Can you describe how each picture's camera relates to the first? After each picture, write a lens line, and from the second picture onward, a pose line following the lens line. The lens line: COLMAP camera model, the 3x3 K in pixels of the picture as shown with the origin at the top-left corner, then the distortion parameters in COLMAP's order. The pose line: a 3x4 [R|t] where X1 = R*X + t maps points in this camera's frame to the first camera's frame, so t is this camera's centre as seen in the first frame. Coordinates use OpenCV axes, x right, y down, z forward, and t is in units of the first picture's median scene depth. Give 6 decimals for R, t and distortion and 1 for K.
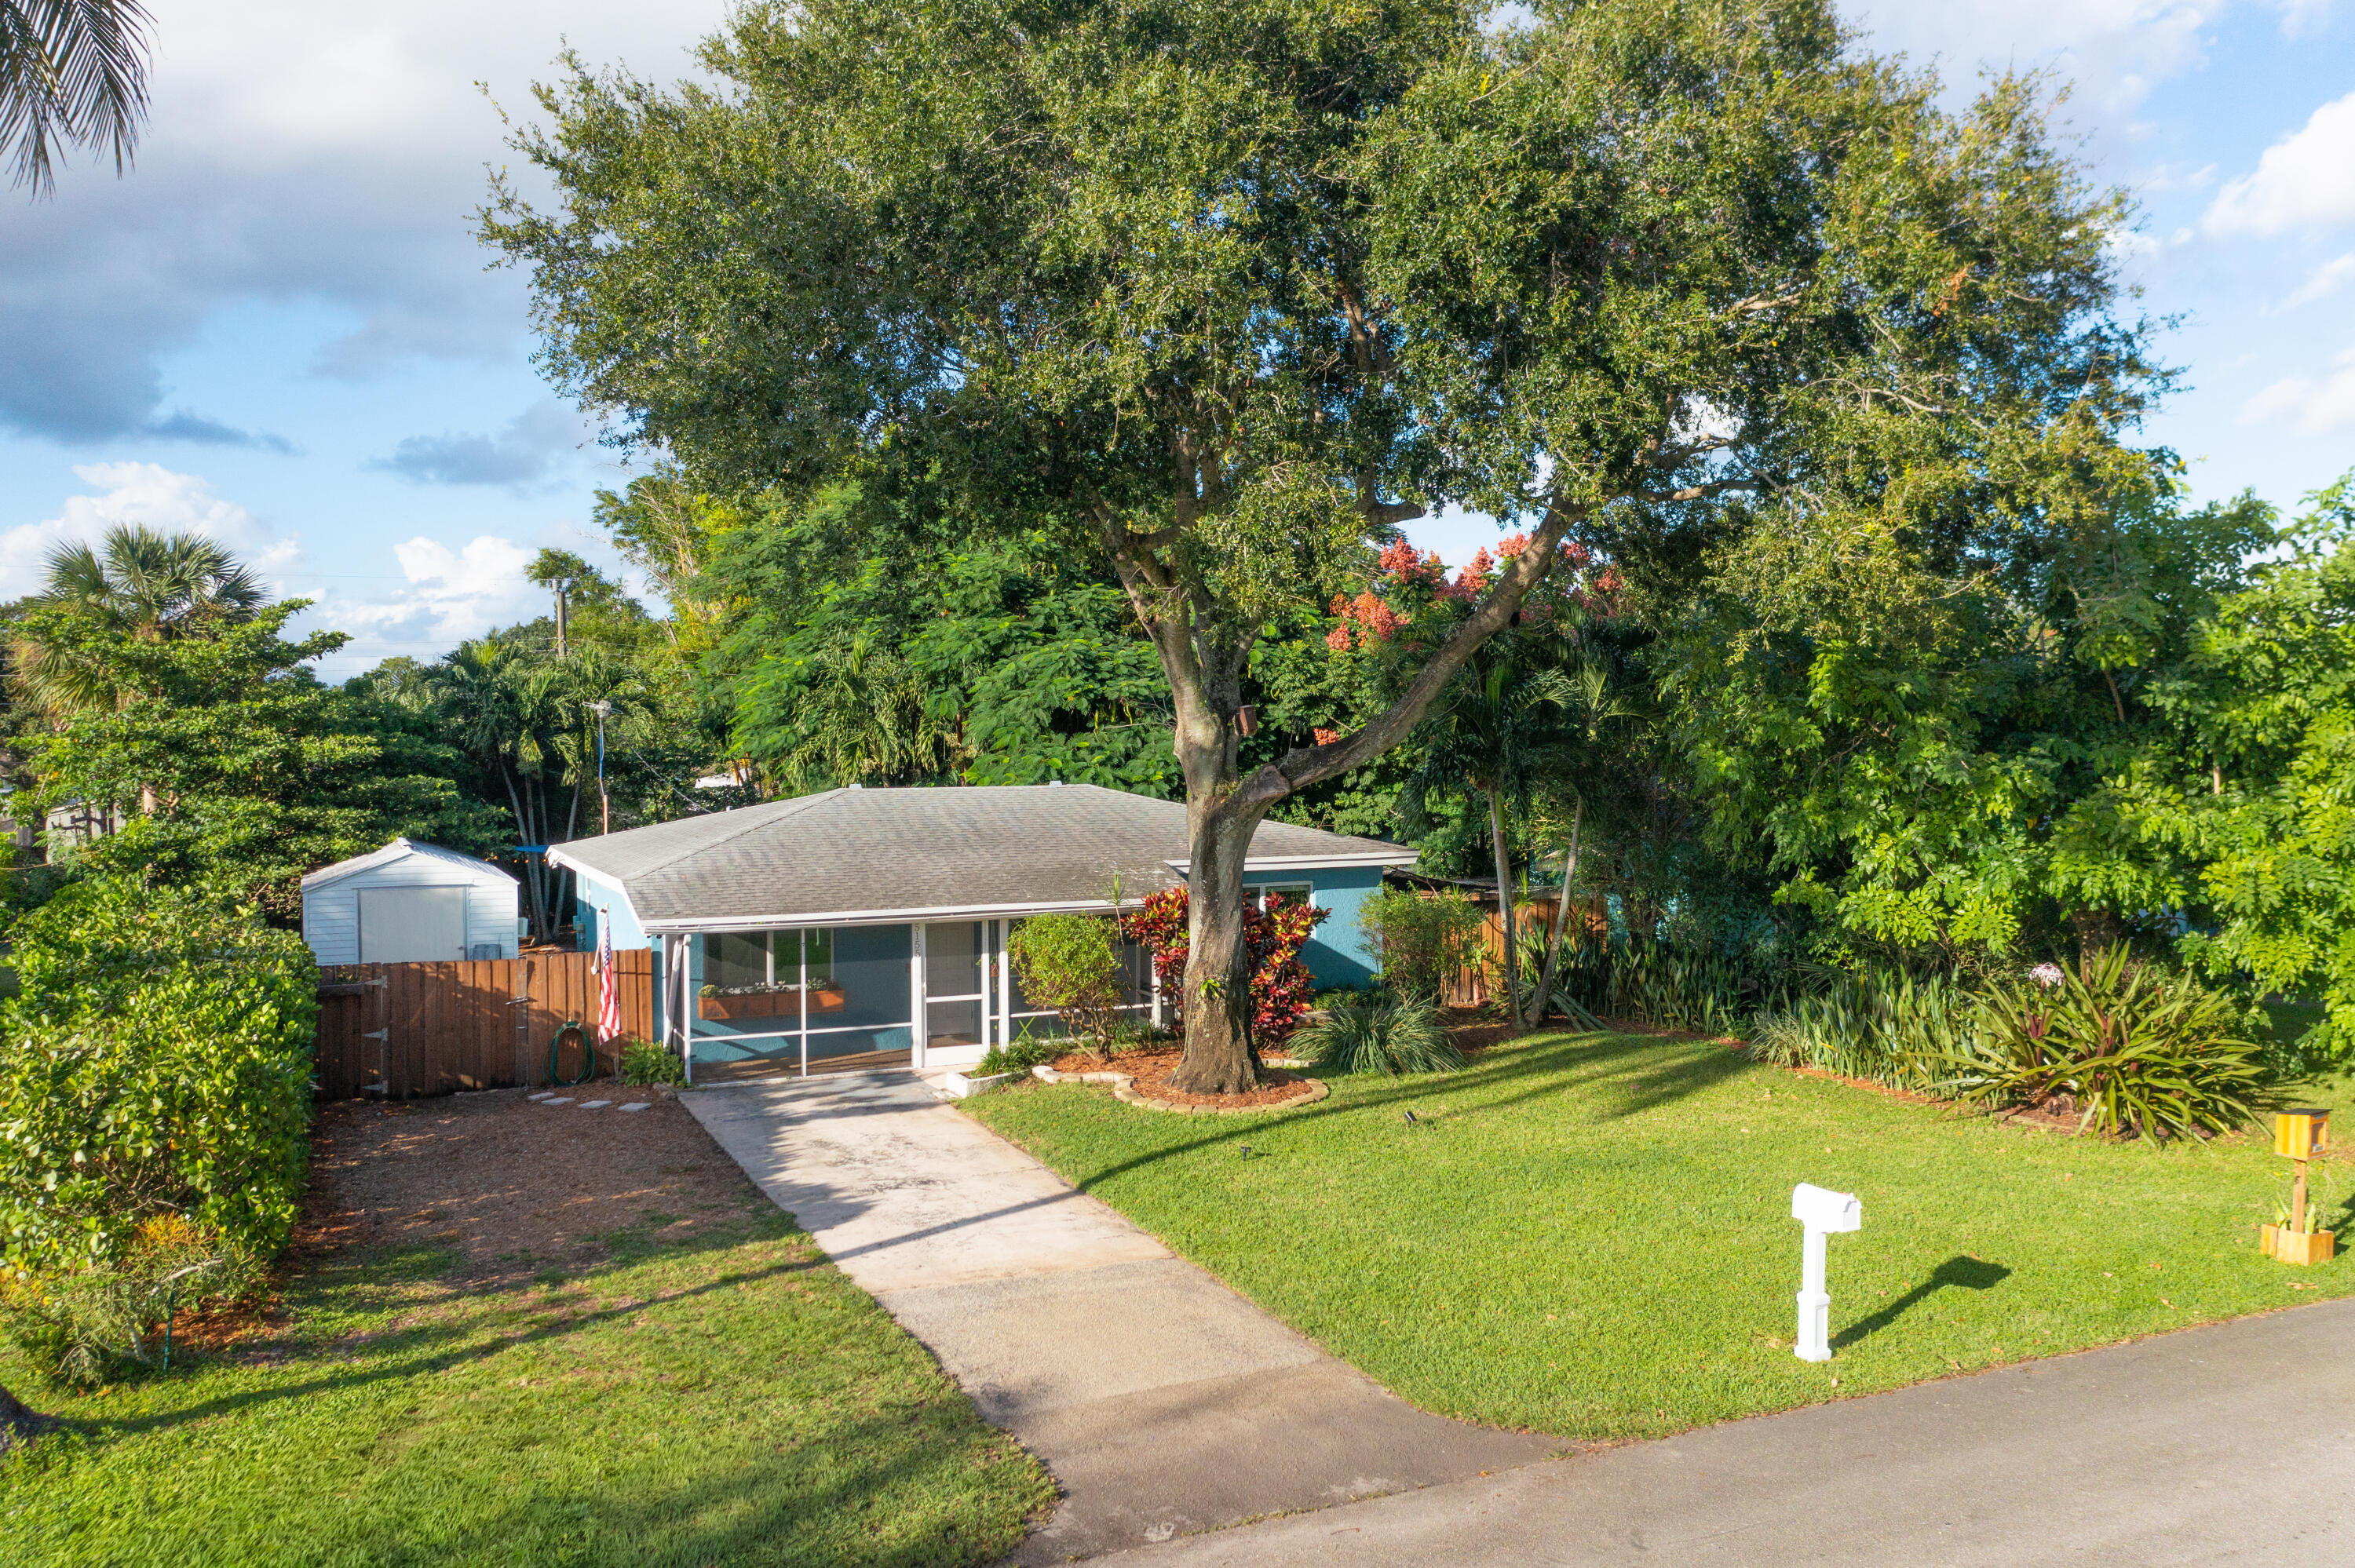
lens RADIAL K [[2004.4, 0, 1173.0], [0, 2004.4, 785.2], [0, 0, 1]] dist [-0.000620, 0.011126]
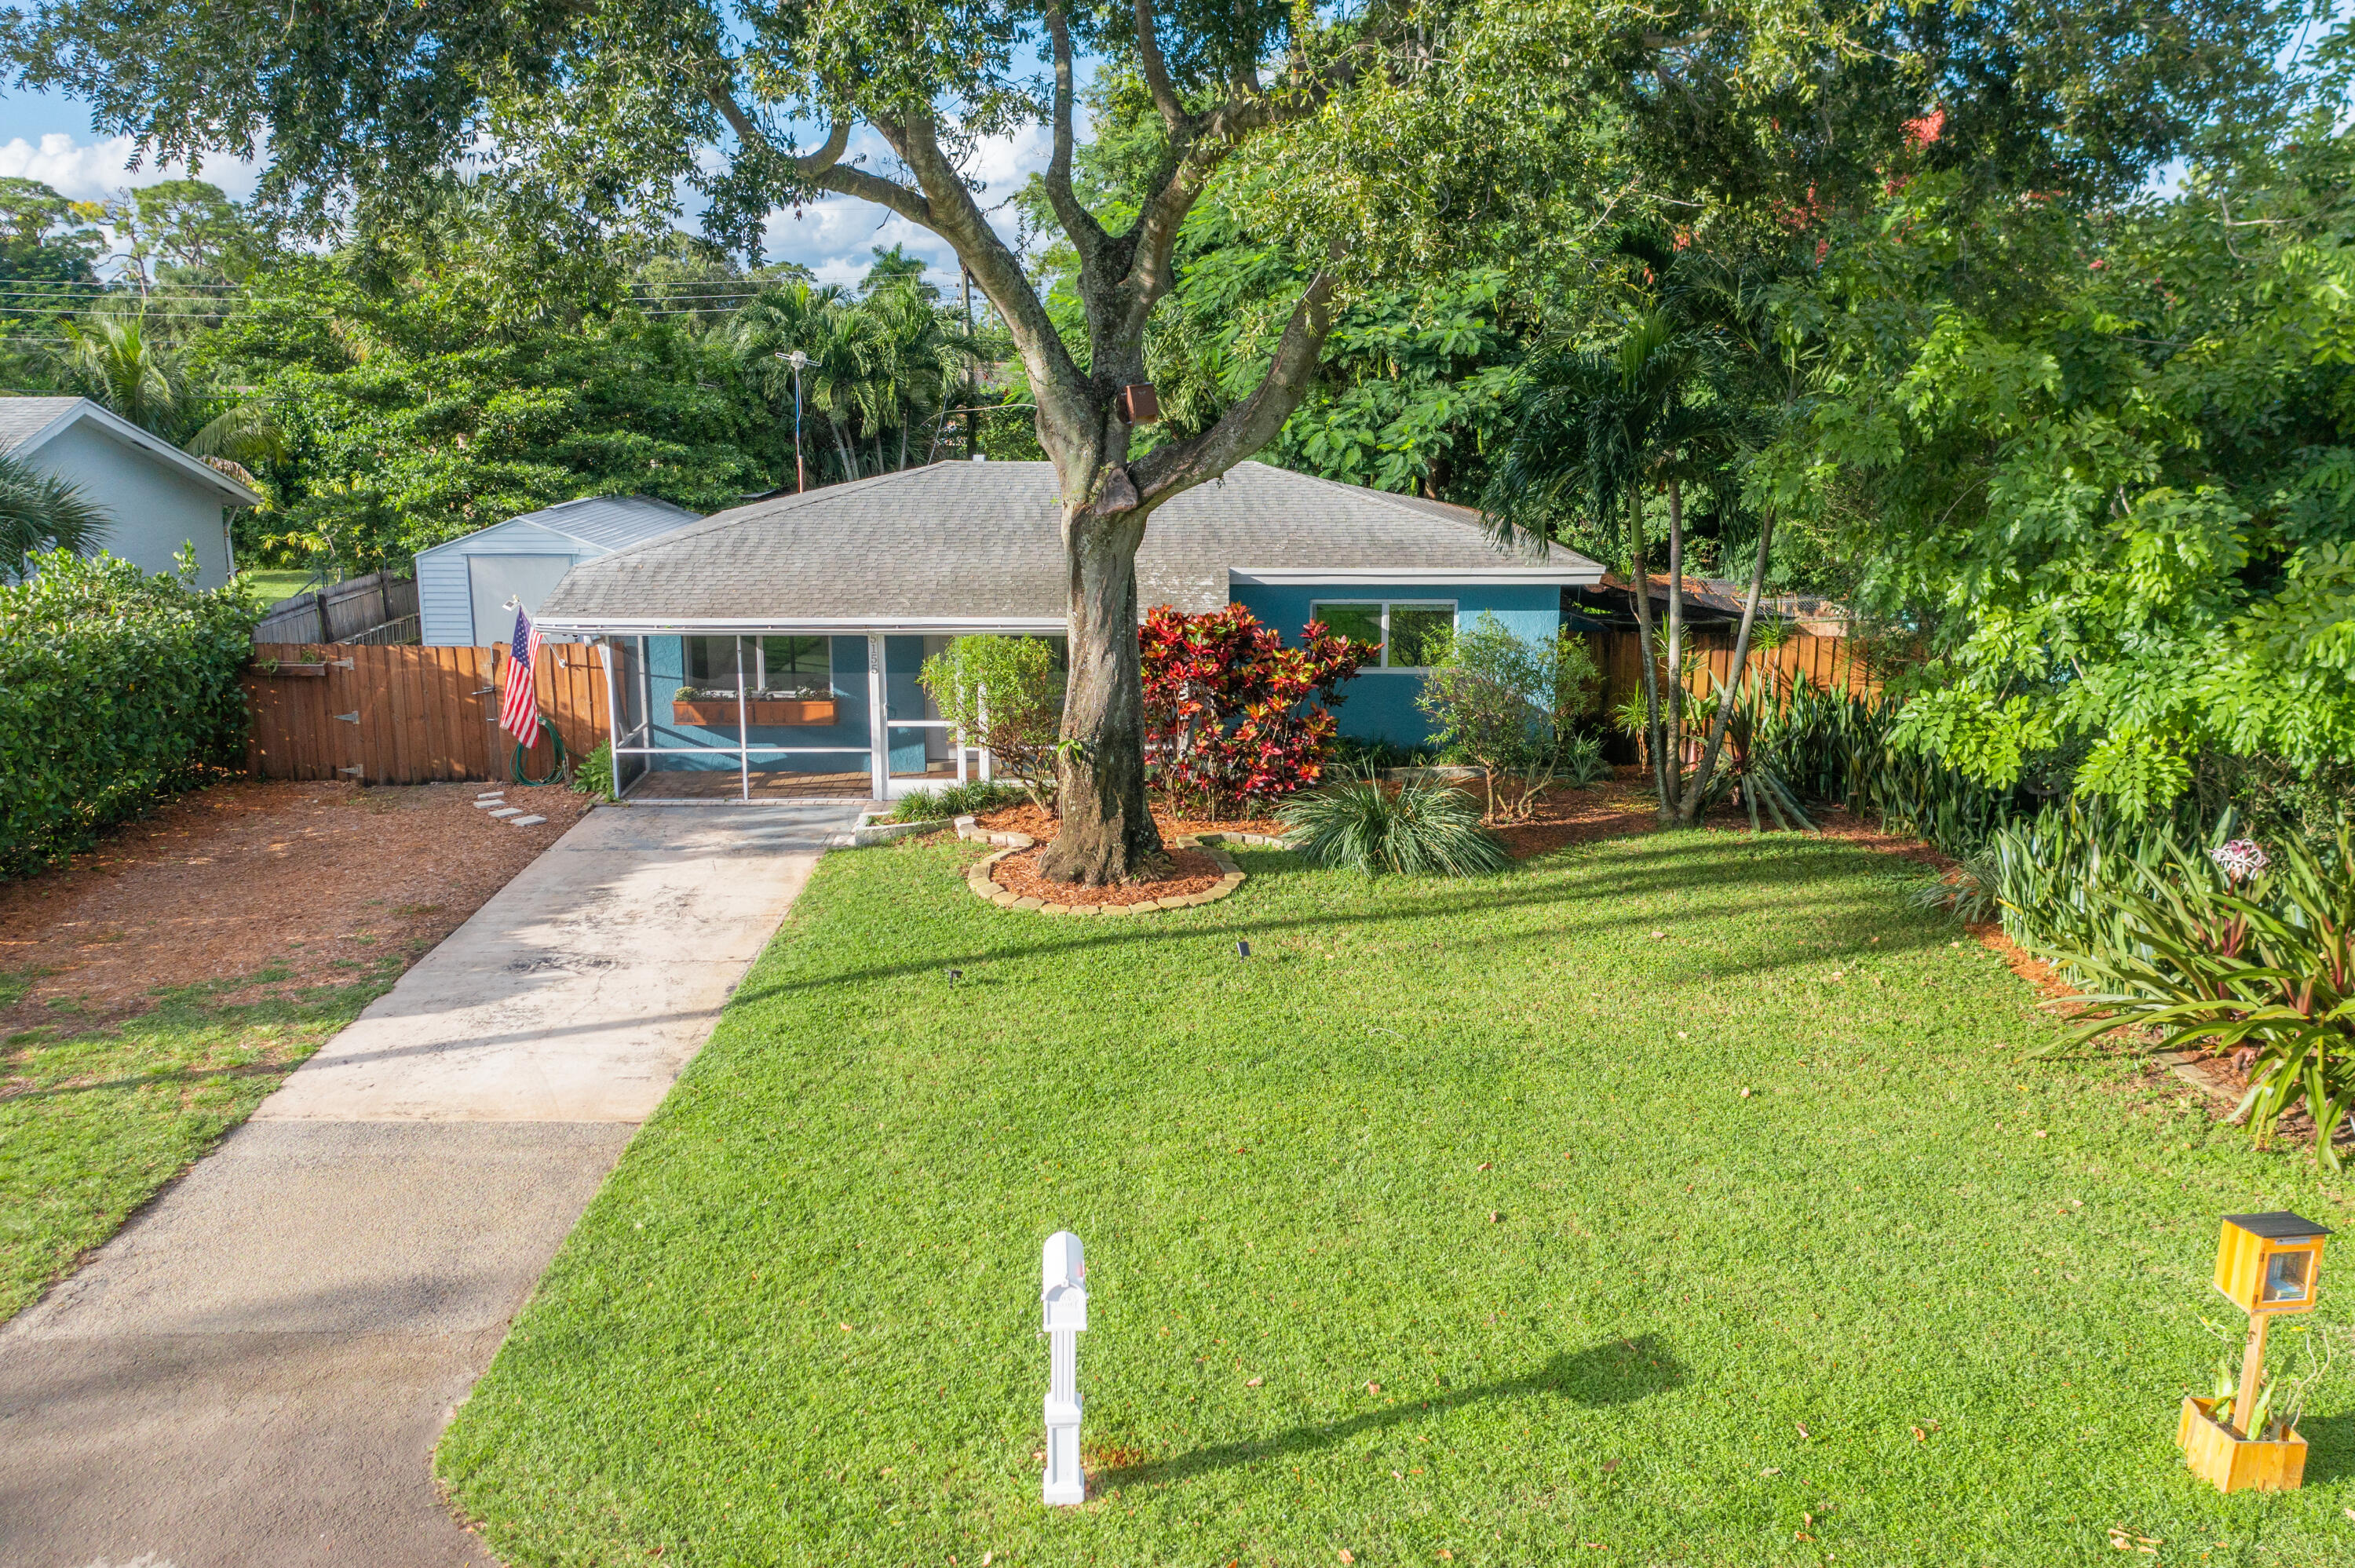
lens RADIAL K [[2004.4, 0, 1181.0], [0, 2004.4, 784.1], [0, 0, 1]] dist [-0.000620, 0.011126]
pose [[0.905131, 0.096754, -0.413975, 0.386398], [-0.017967, 0.981594, 0.190135, -0.035922], [0.424752, -0.164659, 0.890210, 0.321207]]
